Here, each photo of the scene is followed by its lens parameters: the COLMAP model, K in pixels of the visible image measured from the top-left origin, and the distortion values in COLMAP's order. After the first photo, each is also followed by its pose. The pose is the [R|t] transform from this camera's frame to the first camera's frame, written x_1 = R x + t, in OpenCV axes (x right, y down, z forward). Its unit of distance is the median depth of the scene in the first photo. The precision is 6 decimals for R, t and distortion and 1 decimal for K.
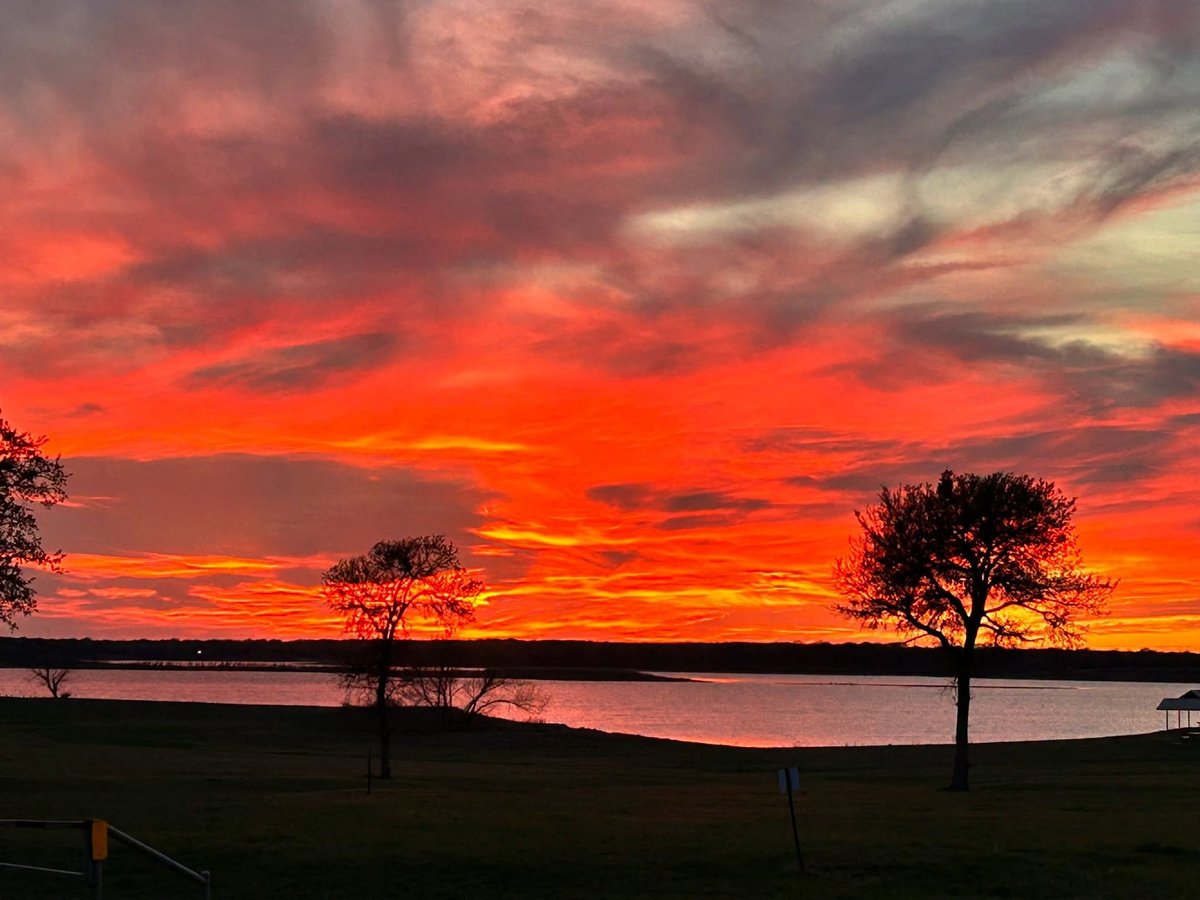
lens RADIAL K [[6272.7, 0, 600.0], [0, 6272.7, 450.0], [0, 0, 1]] dist [0.388656, -5.622845]
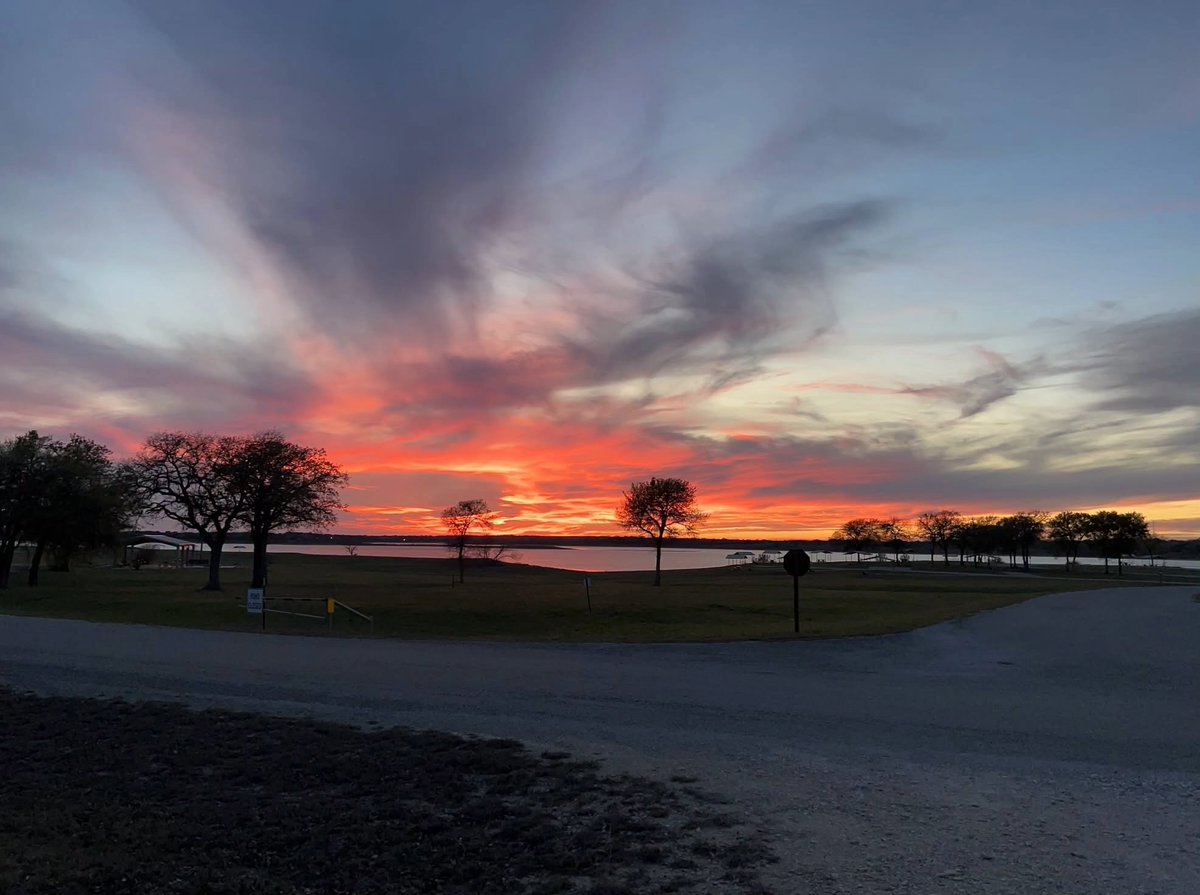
lens RADIAL K [[6272.7, 0, 600.0], [0, 6272.7, 447.5], [0, 0, 1]] dist [0.388656, -5.622845]
pose [[0.972305, 0.002076, 0.233708, -0.660266], [-0.007600, 0.999713, 0.022738, -0.077879], [-0.233594, -0.023884, 0.972041, -1.863169]]
